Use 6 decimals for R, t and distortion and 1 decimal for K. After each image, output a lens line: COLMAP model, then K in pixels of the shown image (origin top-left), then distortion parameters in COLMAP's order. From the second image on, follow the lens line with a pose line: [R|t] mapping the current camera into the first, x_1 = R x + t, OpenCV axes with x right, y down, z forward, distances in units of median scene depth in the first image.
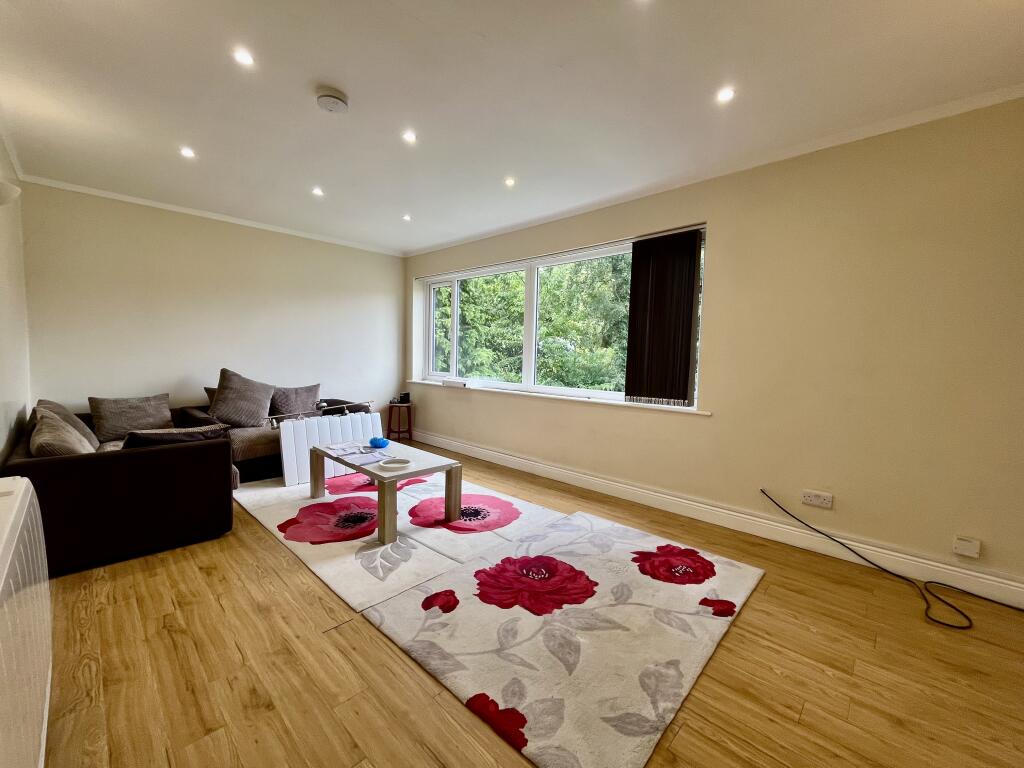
lens RADIAL K [[416.5, 0, 510.3], [0, 416.5, 382.9], [0, 0, 1]] dist [-0.001677, -0.000497]
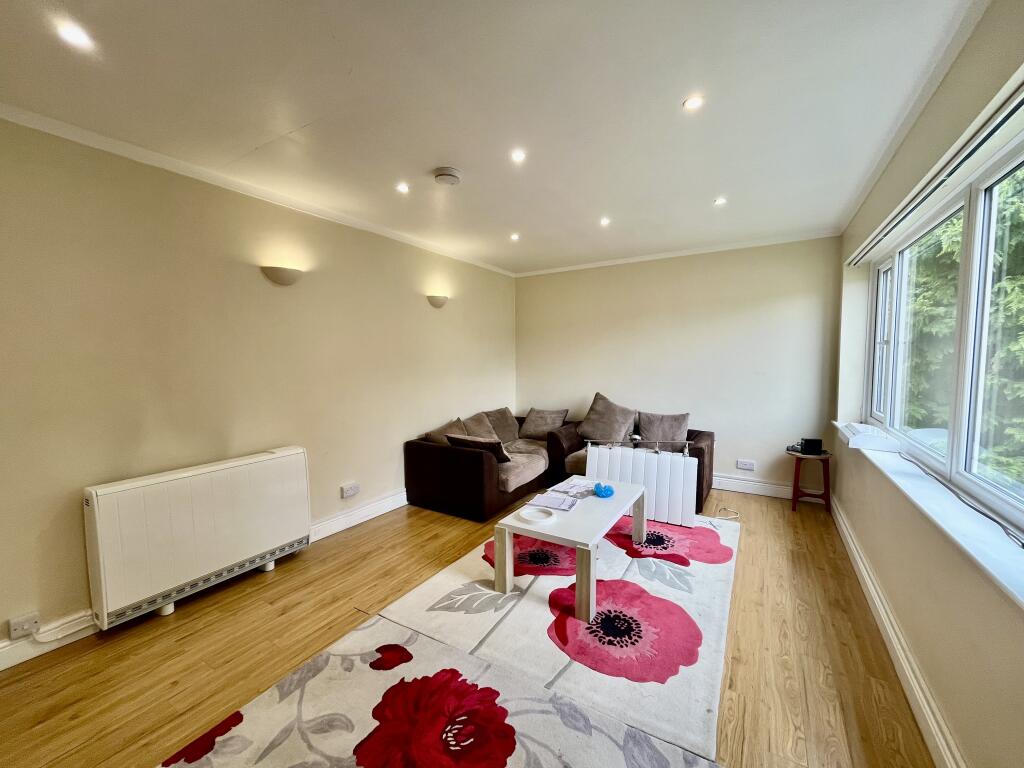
lens RADIAL K [[416.5, 0, 511.2], [0, 416.5, 386.8], [0, 0, 1]] dist [-0.001677, -0.000497]
pose [[0.215465, 0.047801, -0.975341, 0.648422], [-0.054842, 0.997817, 0.036788, -0.128501], [0.974970, 0.045563, 0.217616, 0.815165]]
